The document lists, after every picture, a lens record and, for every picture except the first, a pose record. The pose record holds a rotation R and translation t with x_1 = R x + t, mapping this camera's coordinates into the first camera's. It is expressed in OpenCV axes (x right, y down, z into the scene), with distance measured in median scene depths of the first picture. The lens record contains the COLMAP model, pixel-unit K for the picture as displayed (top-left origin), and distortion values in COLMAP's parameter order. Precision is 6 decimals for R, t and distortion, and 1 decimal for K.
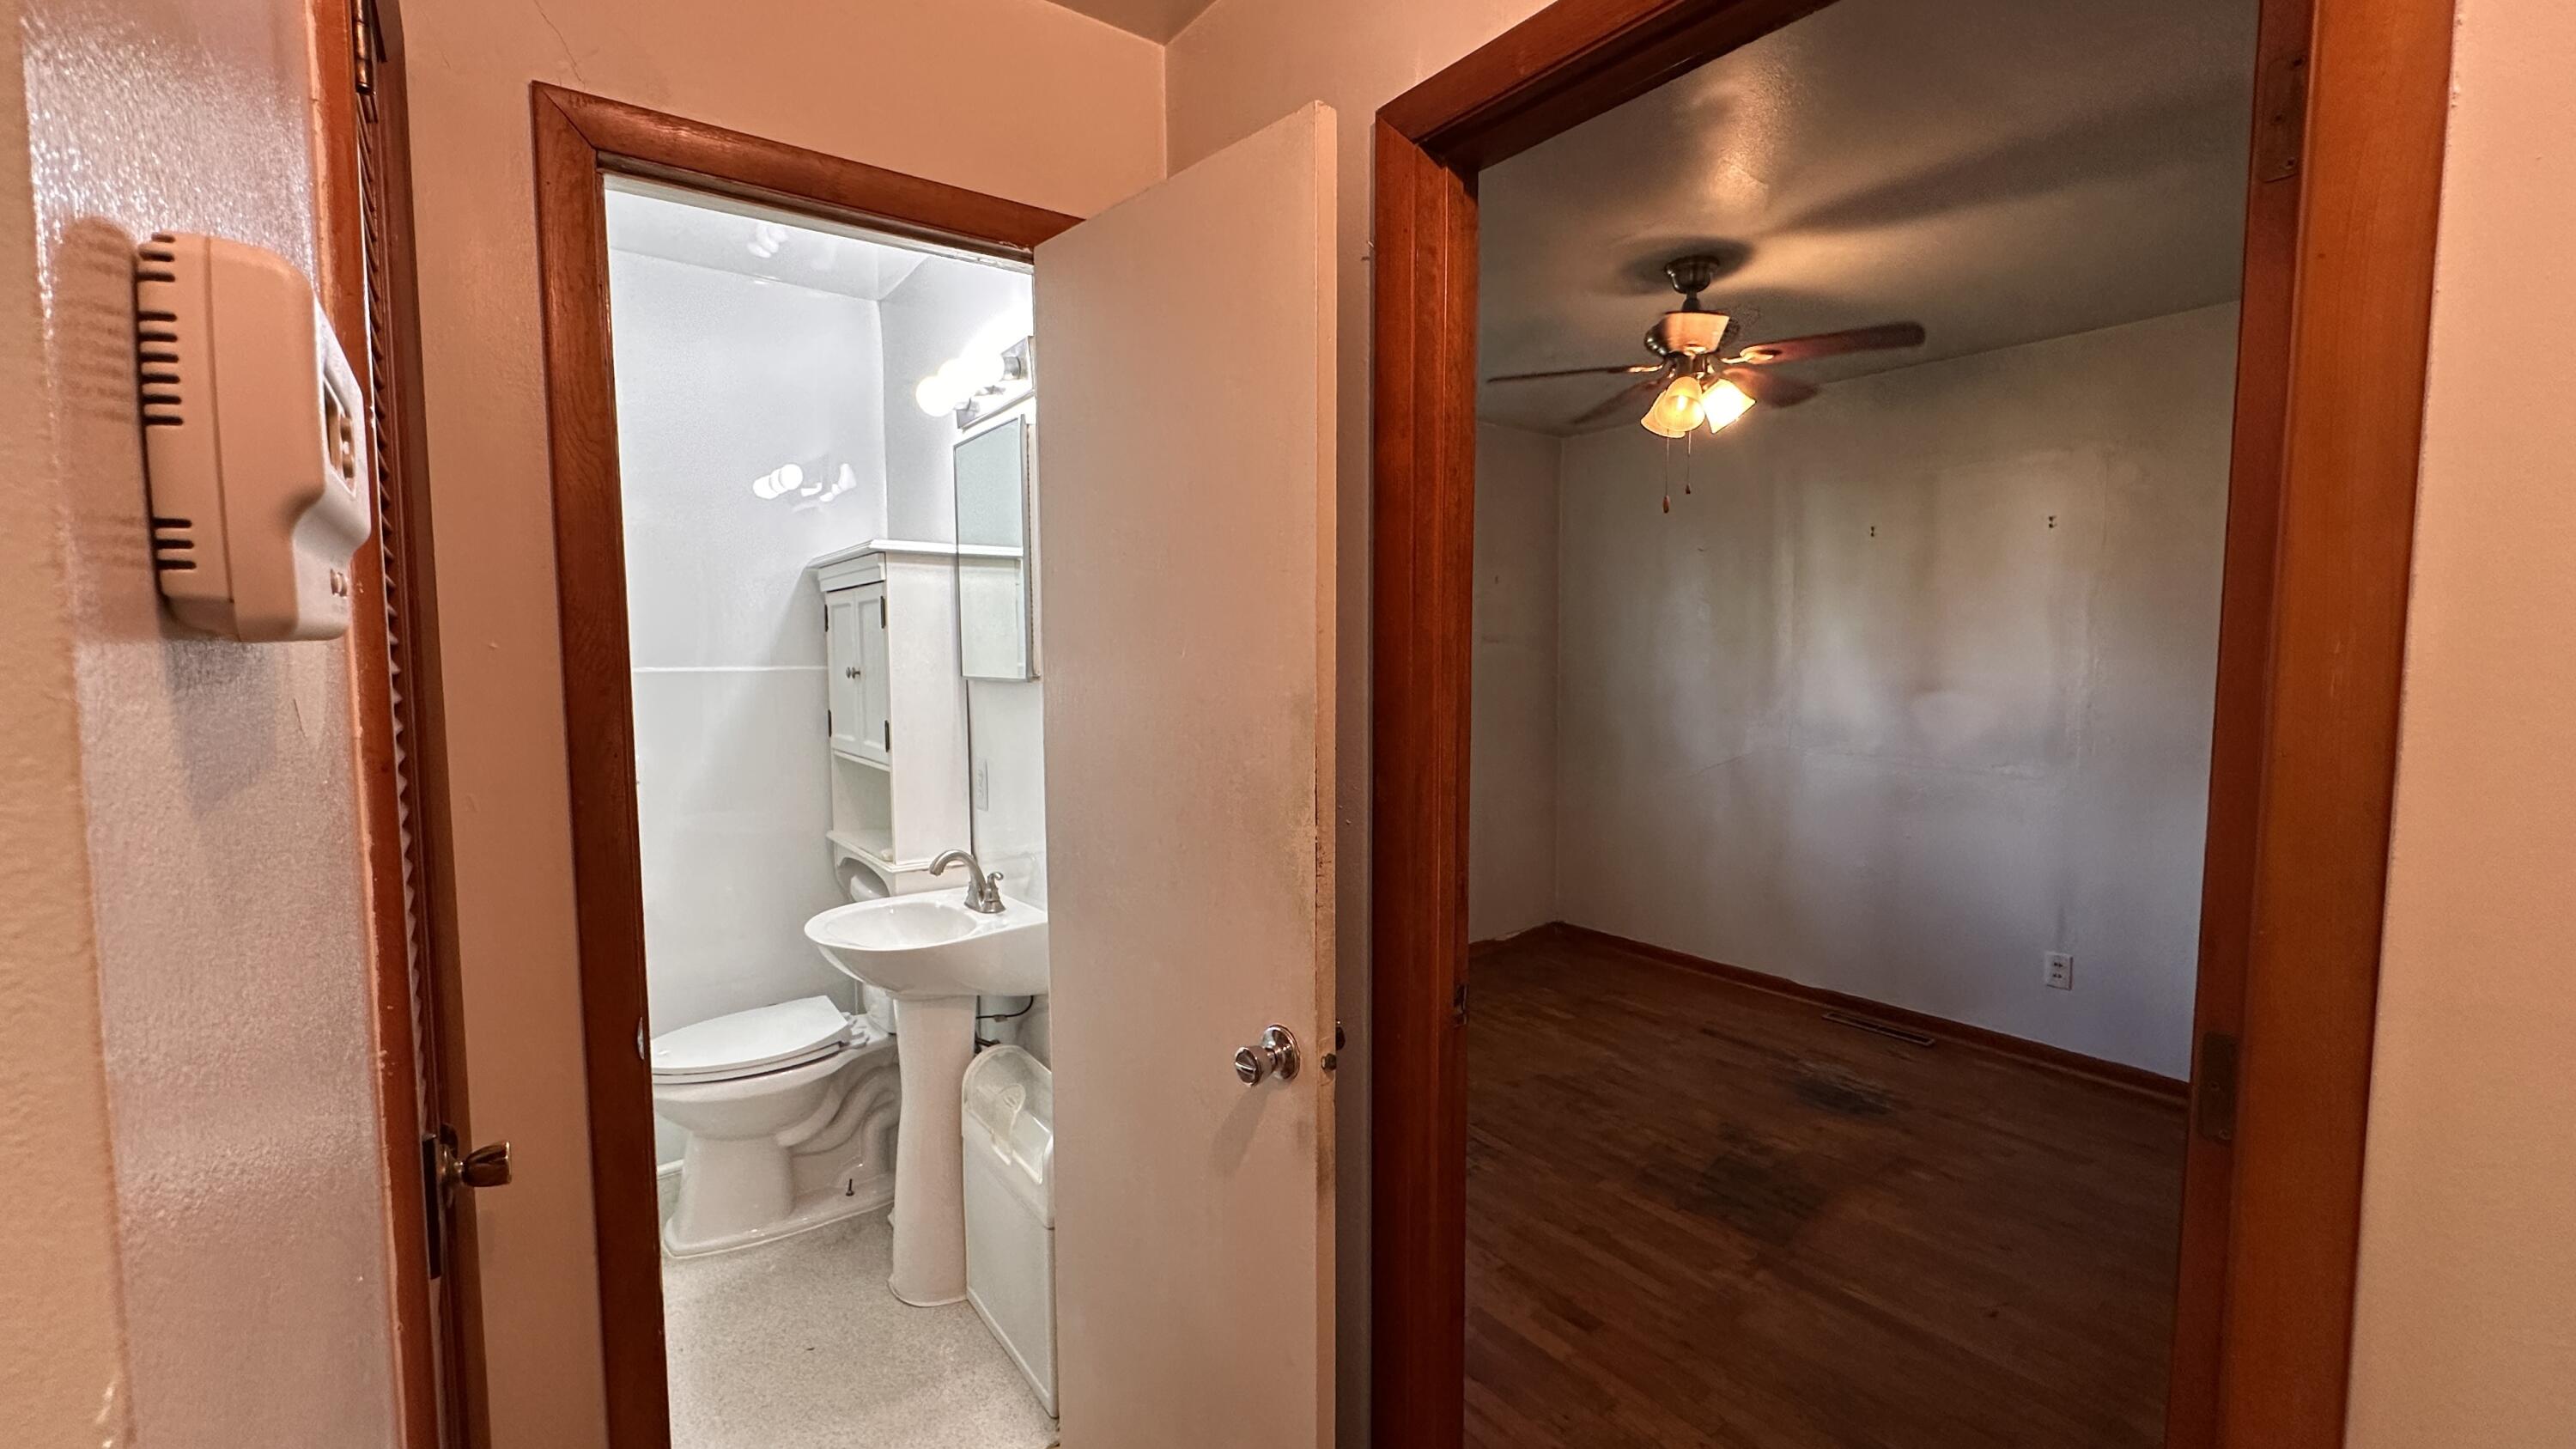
lens RADIAL K [[1029.9, 0, 1282.8], [0, 1029.9, 731.0], [0, 0, 1]] dist [-0.004141, 0.000074]
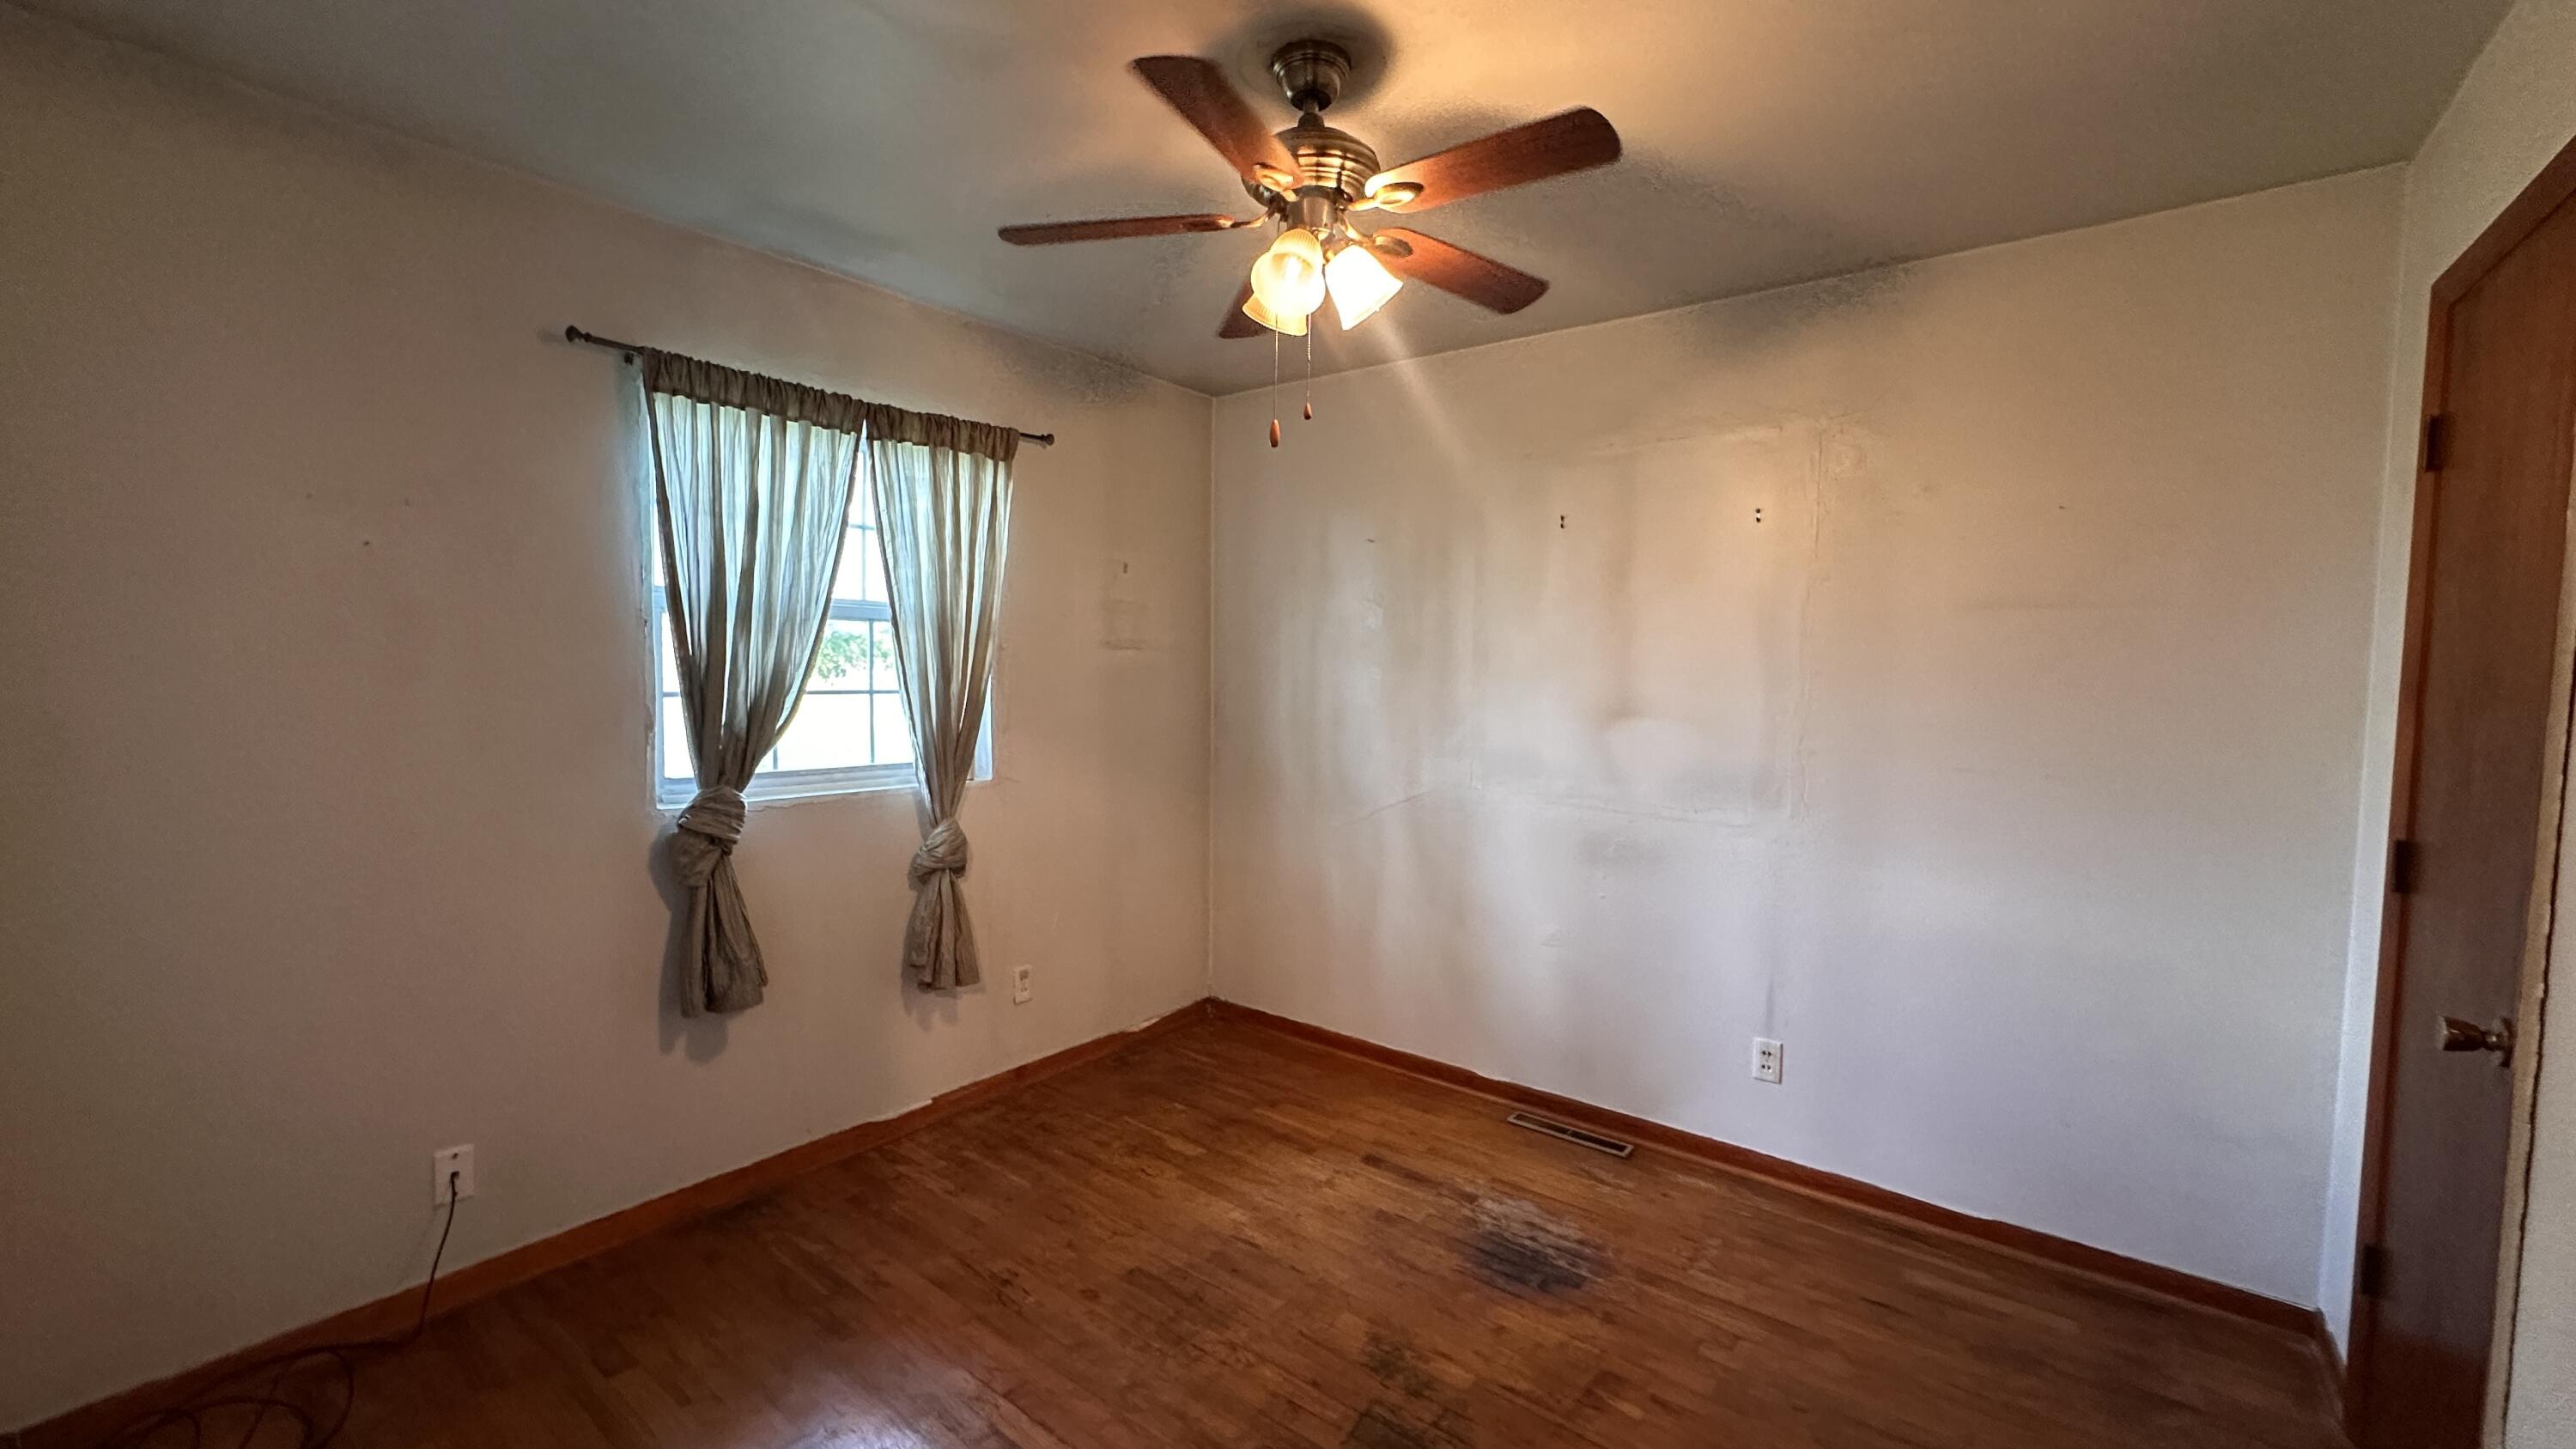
lens RADIAL K [[1029.9, 0, 1277.8], [0, 1029.9, 729.6], [0, 0, 1]] dist [-0.004141, 0.000074]
pose [[0.968226, 0.004186, 0.250041, 0.165057], [-0.000884, 0.999911, -0.013315, -0.020445], [-0.250074, 0.012671, 0.968144, 0.291796]]
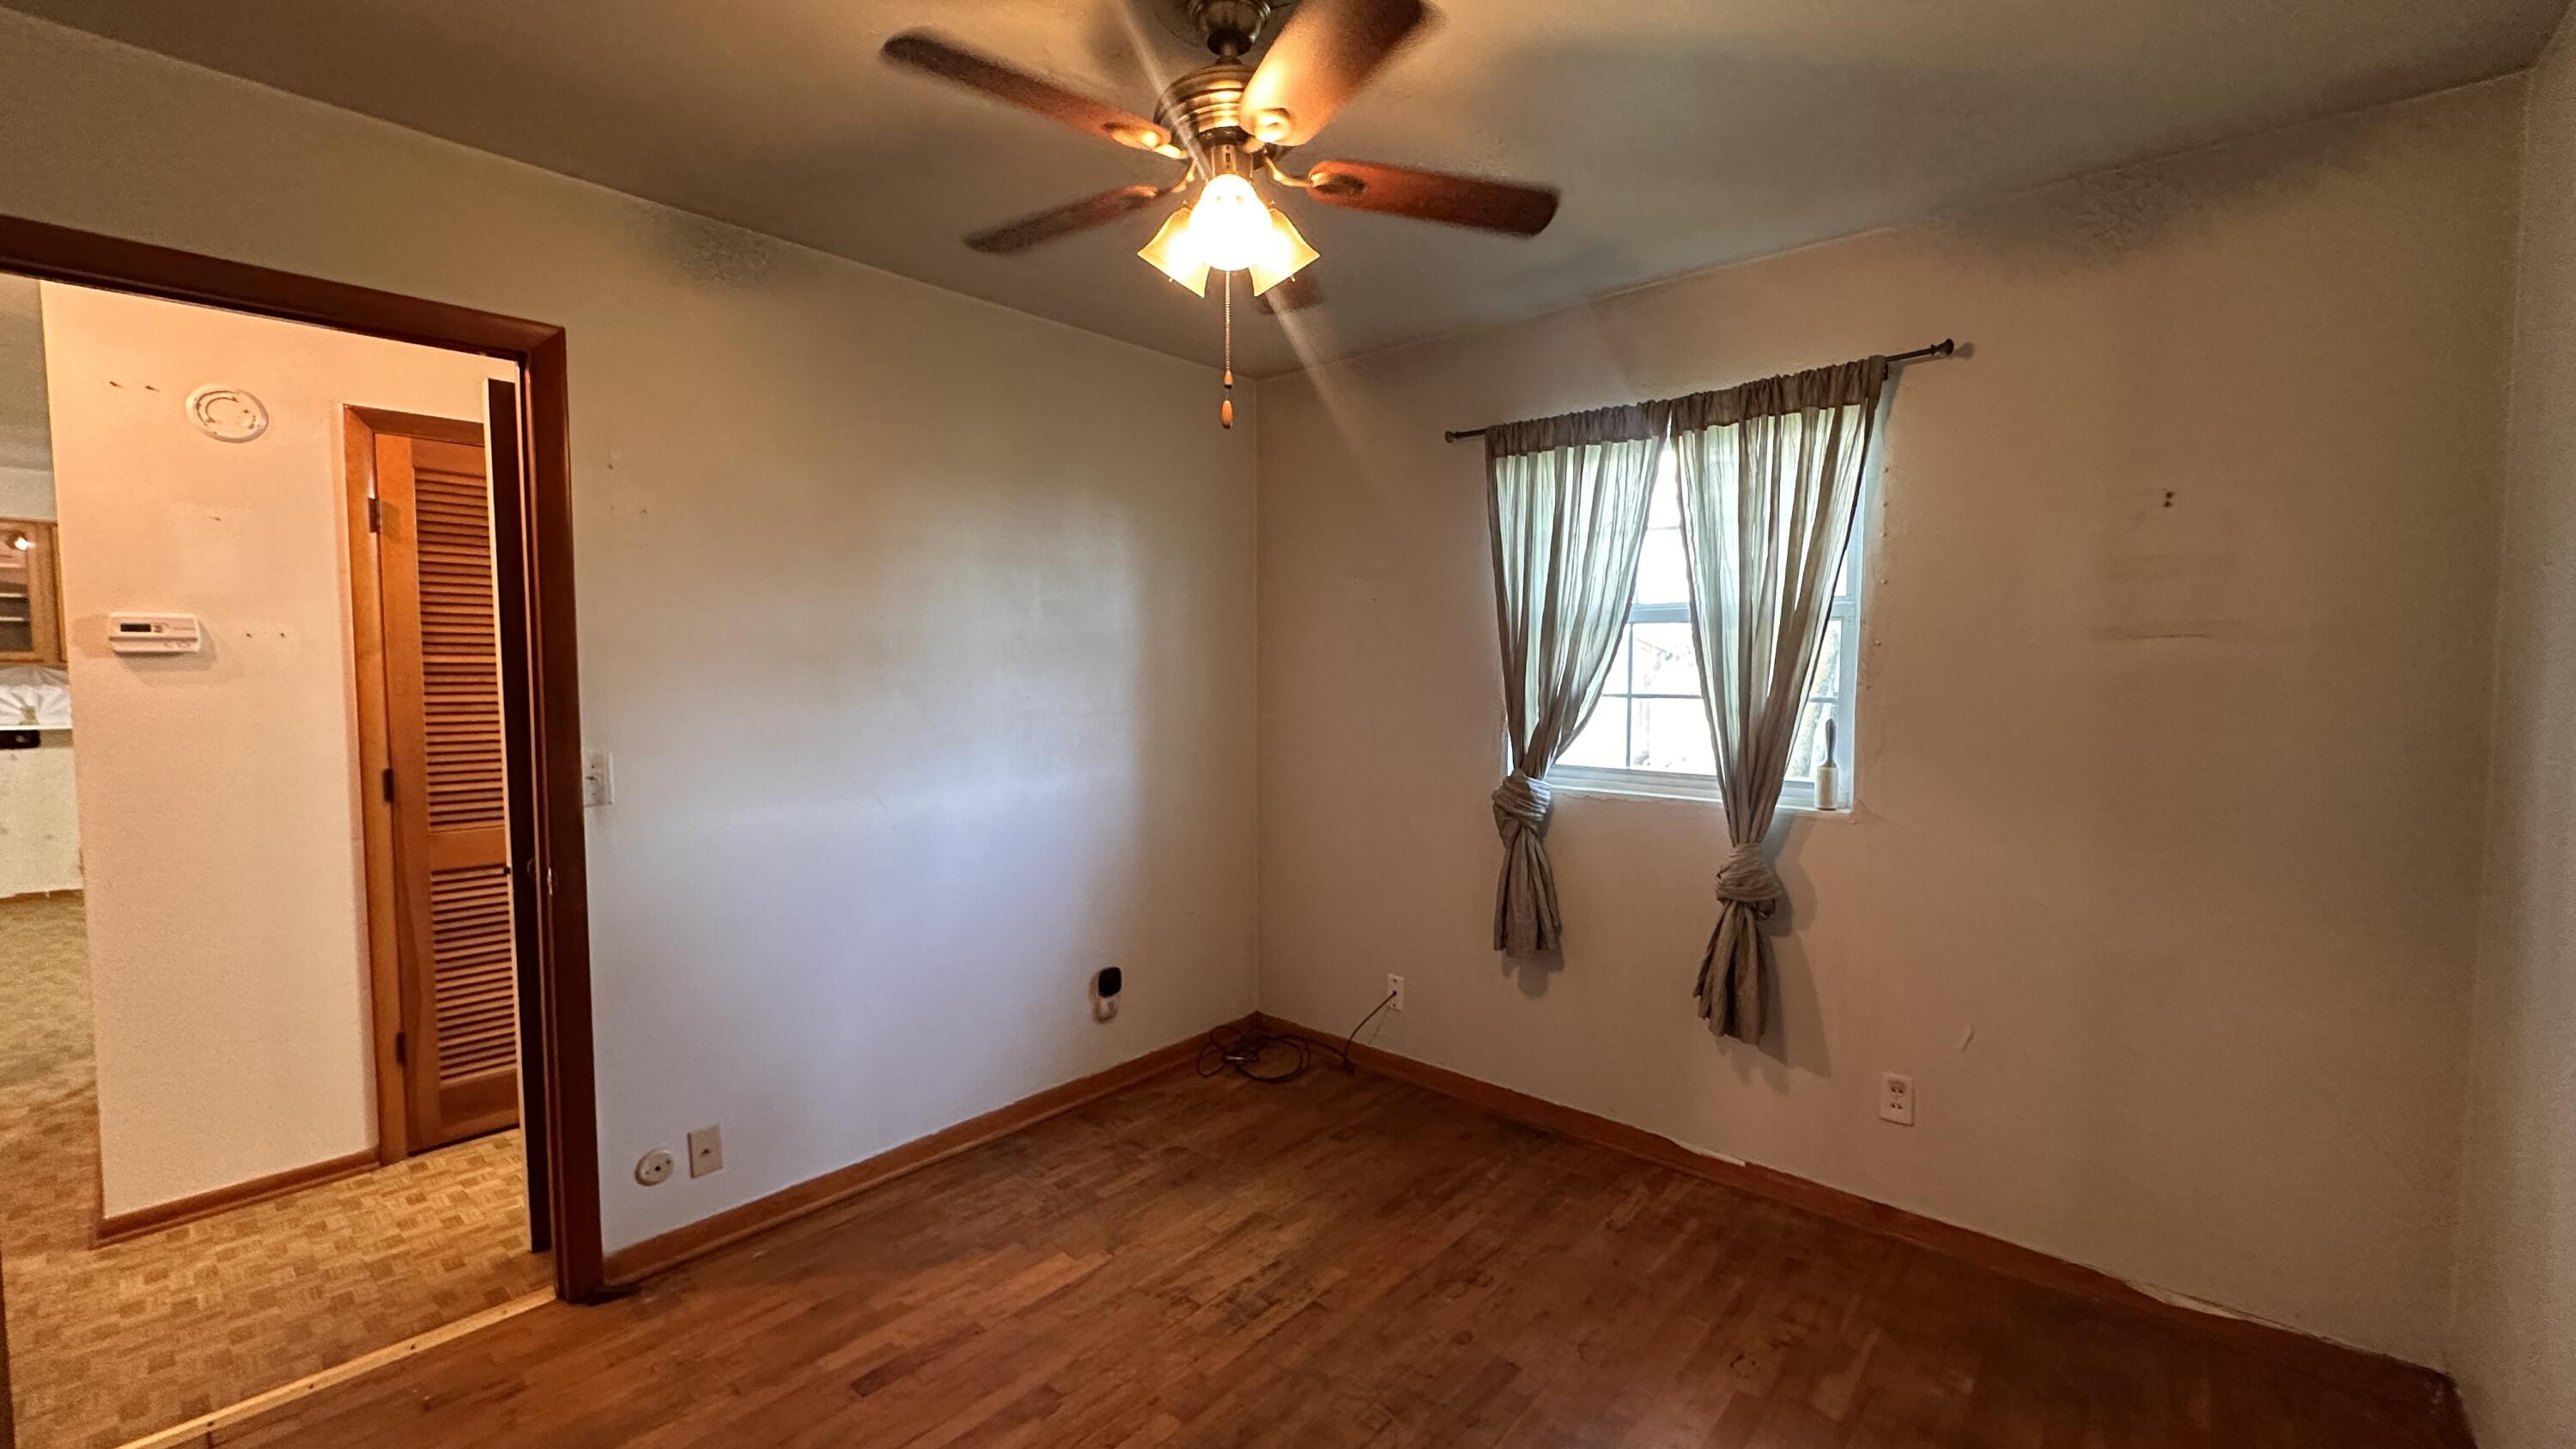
lens RADIAL K [[1029.9, 0, 1292.5], [0, 1029.9, 729.2], [0, 0, 1]] dist [-0.004141, 0.000074]
pose [[0.194945, 0.067535, -0.978486, 0.764650], [-0.076526, 0.995633, 0.053472, -0.055139], [0.977824, 0.064455, 0.199262, 0.712595]]
